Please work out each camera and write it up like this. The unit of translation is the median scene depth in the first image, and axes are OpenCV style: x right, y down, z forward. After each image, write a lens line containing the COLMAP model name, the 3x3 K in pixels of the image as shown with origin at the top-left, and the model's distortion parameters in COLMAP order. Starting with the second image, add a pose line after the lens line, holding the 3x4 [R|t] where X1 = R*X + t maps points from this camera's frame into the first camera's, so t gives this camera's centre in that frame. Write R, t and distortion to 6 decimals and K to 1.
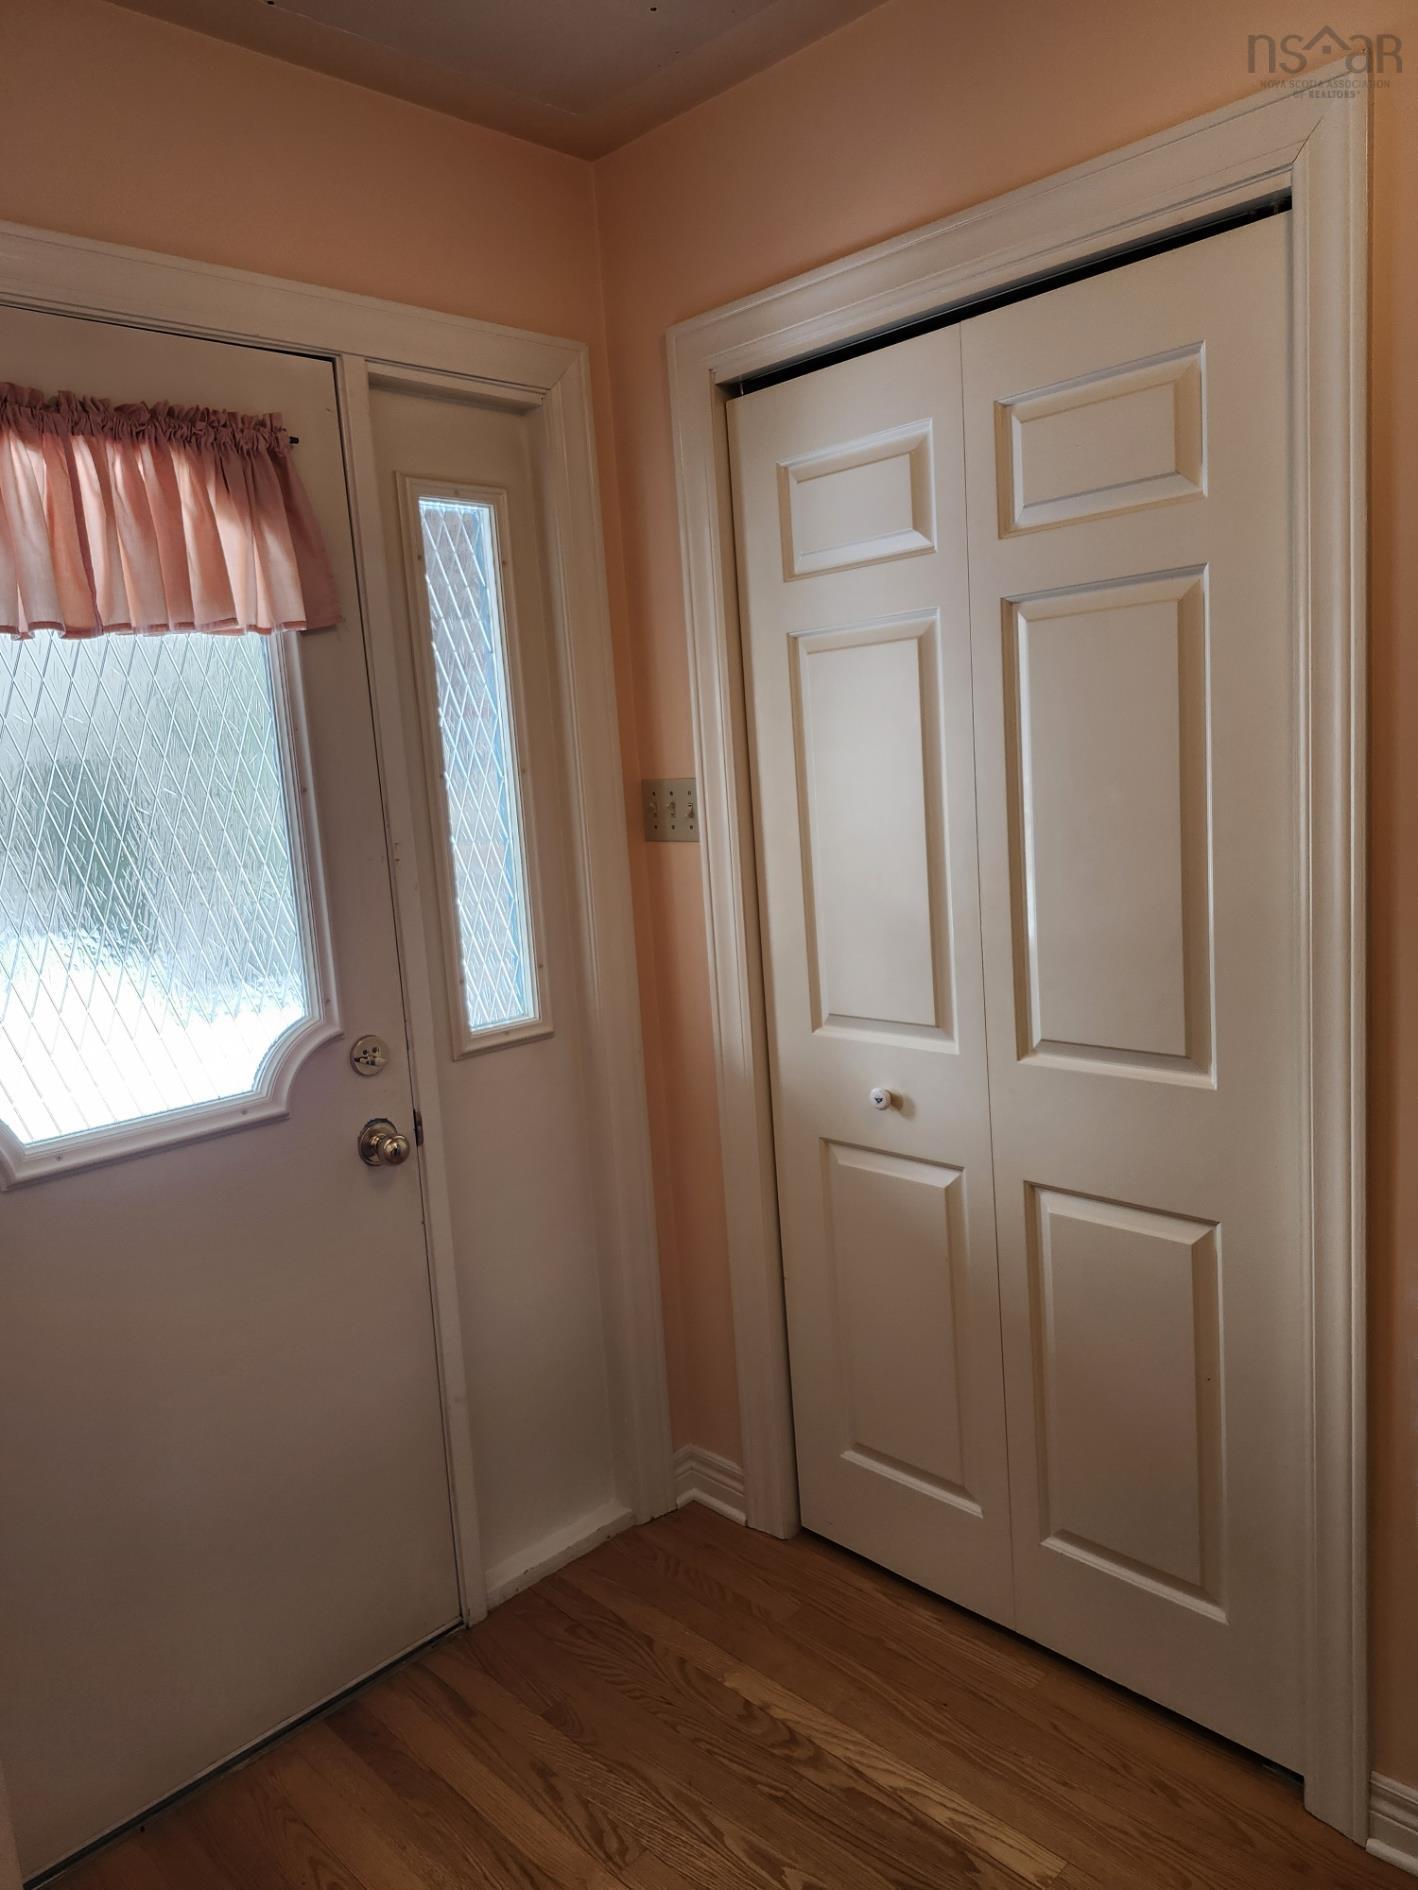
lens RADIAL K [[1306.9, 0, 710.2], [0, 1306.9, 929.2], [0, 0, 1]] dist [0.087895, -0.032056]
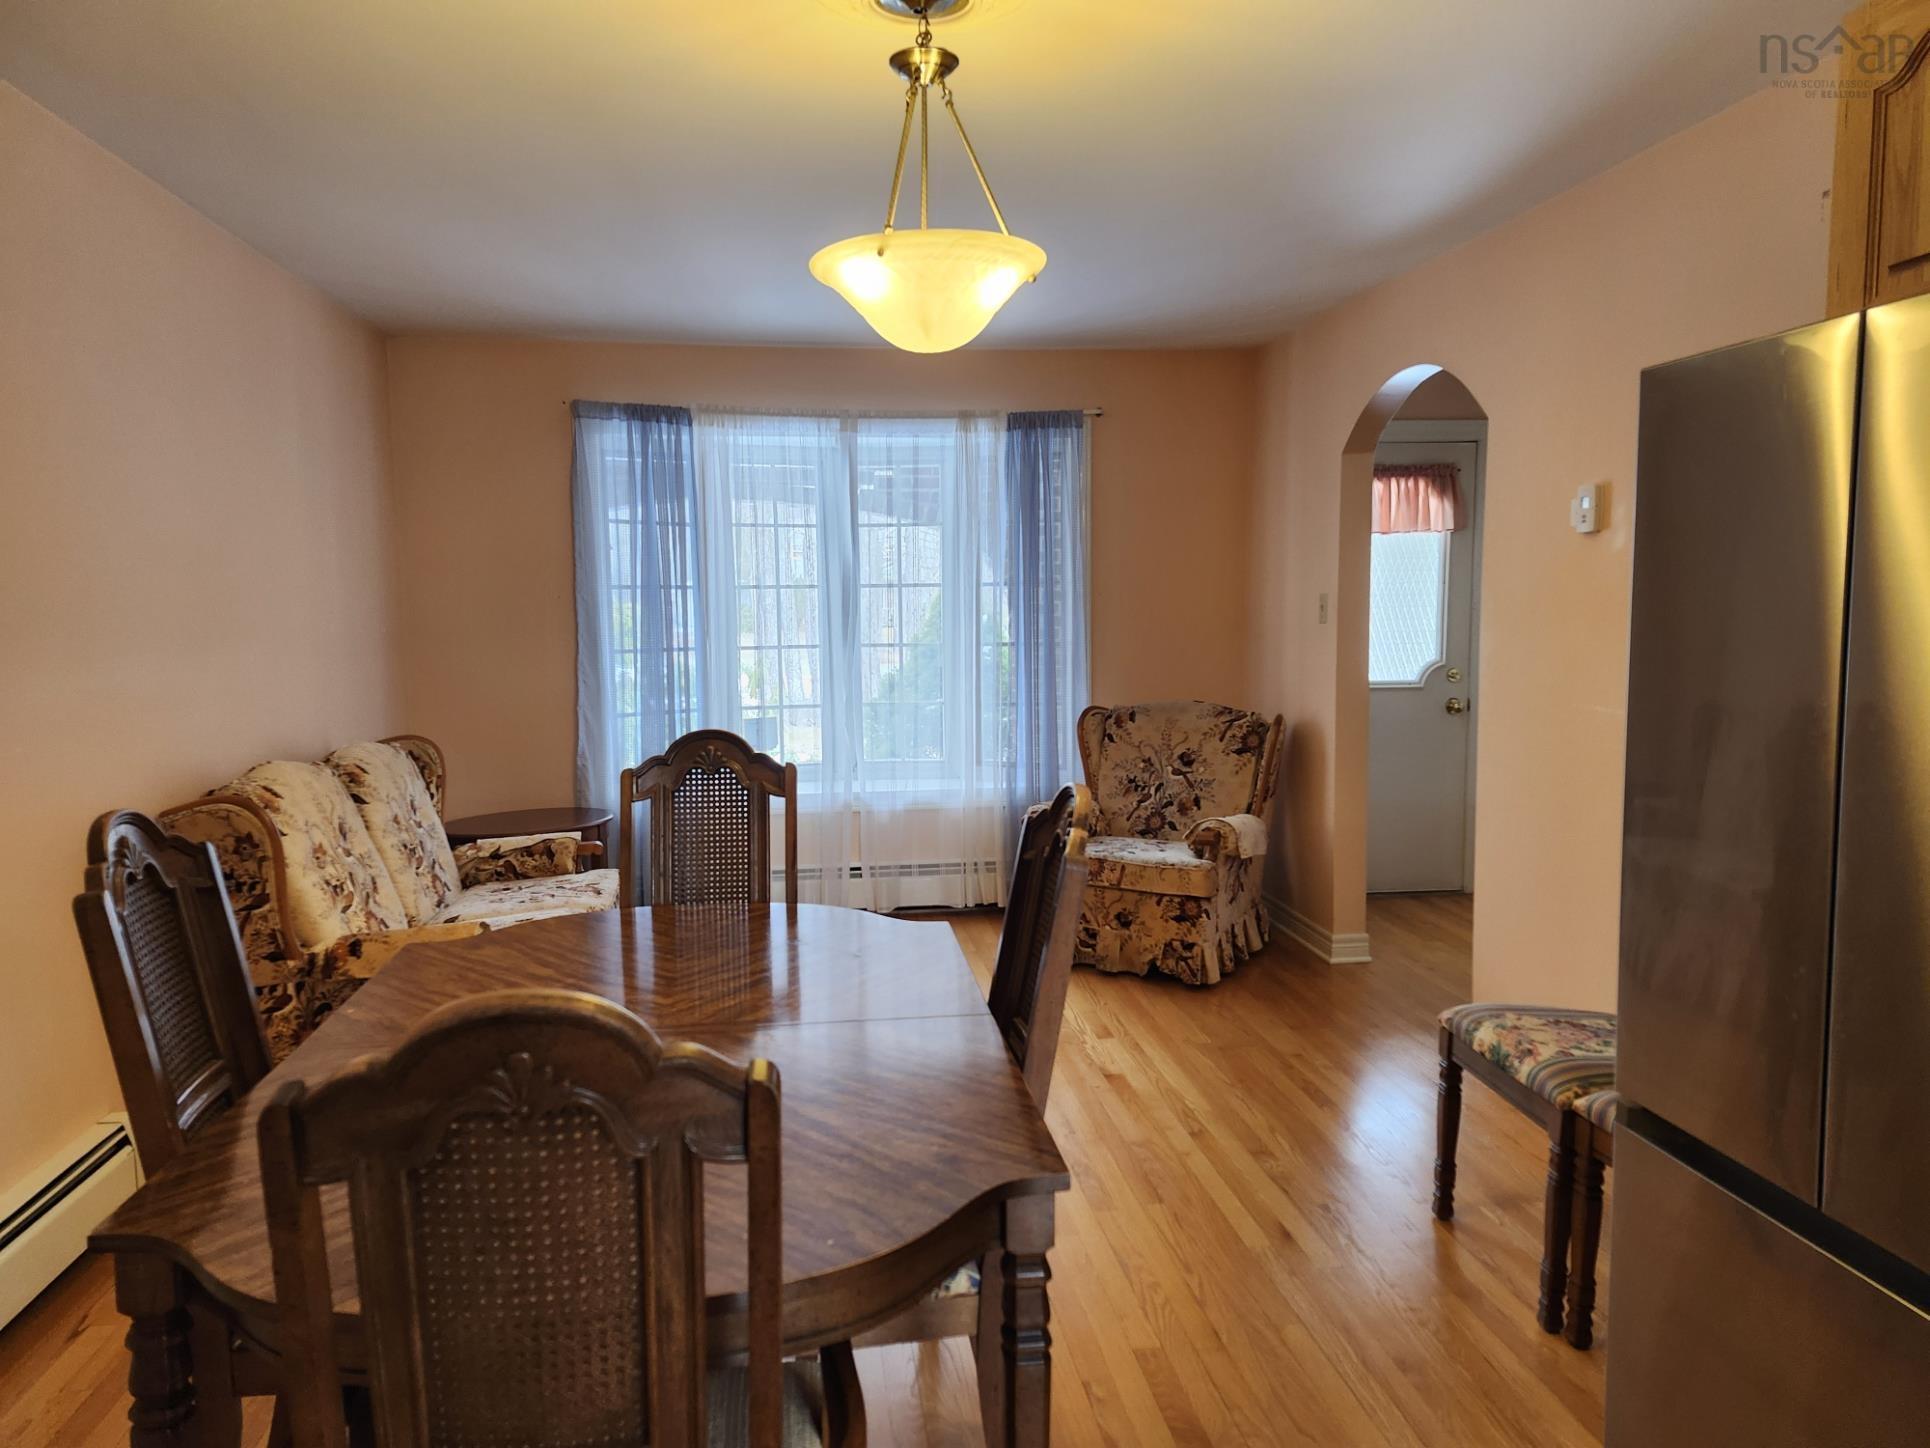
lens RADIAL K [[1334.5, 0, 973.6], [0, 1334.5, 726.8], [0, 0, 1]] dist [0.087895, -0.032056]
pose [[0.792117, 0.119984, -0.598460, 0.727524], [-0.129310, 0.991221, 0.027575, 0.275019], [0.596514, 0.055544, 0.800678, -2.101259]]
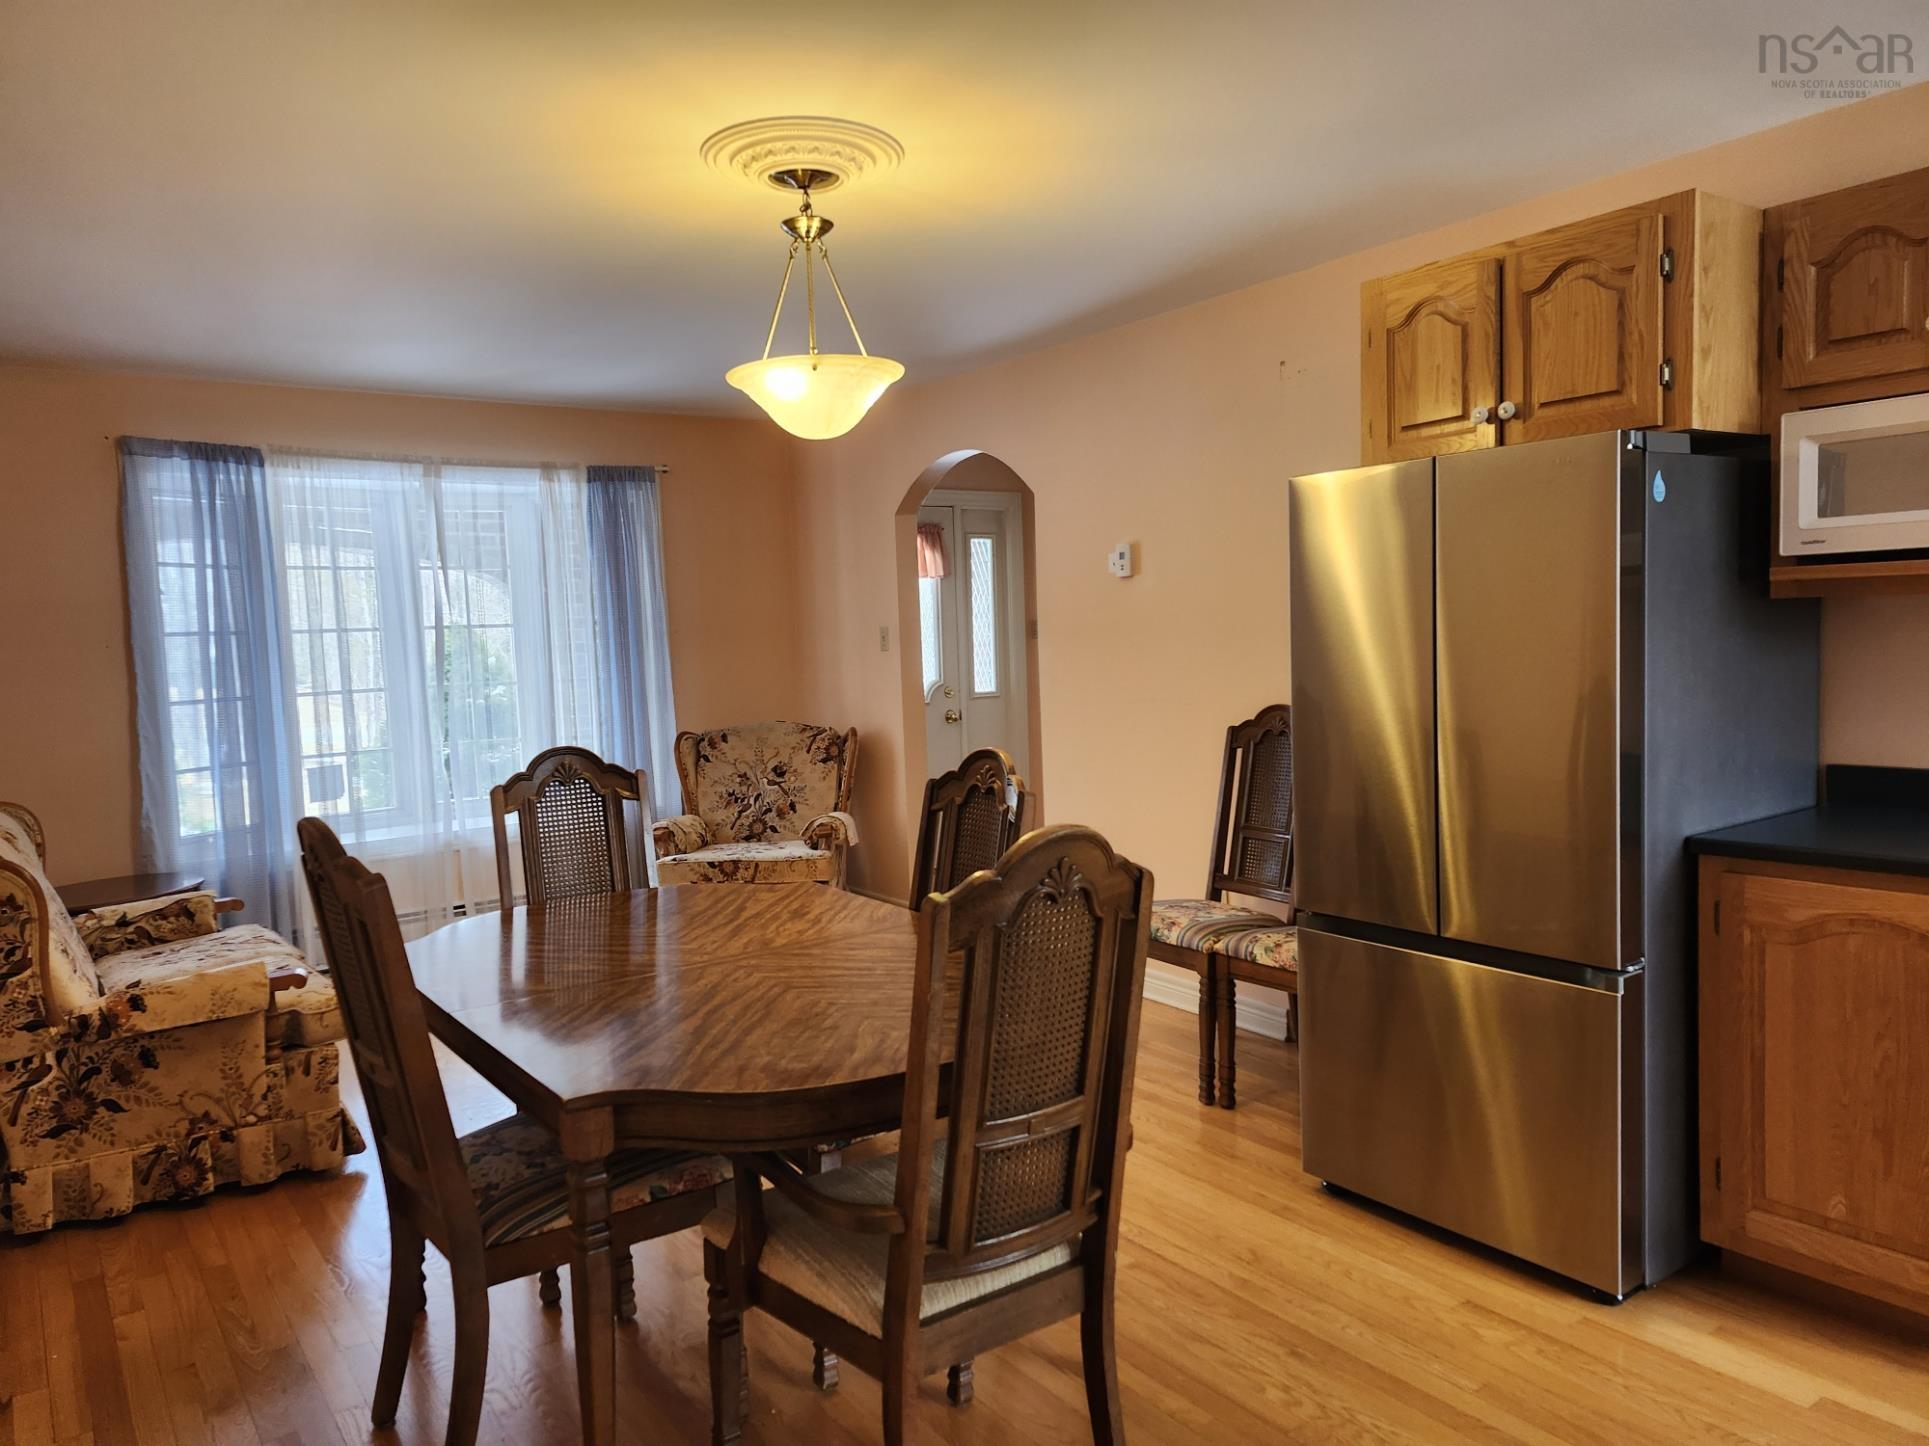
lens RADIAL K [[1333.8, 0, 970.0], [0, 1333.8, 734.2], [0, 0, 1]] dist [0.087895, -0.032056]
pose [[0.987099, 0.045013, -0.153656, 0.378076], [-0.052649, 0.997554, -0.045989, 0.392483], [0.151210, 0.053485, 0.987054, -2.694815]]
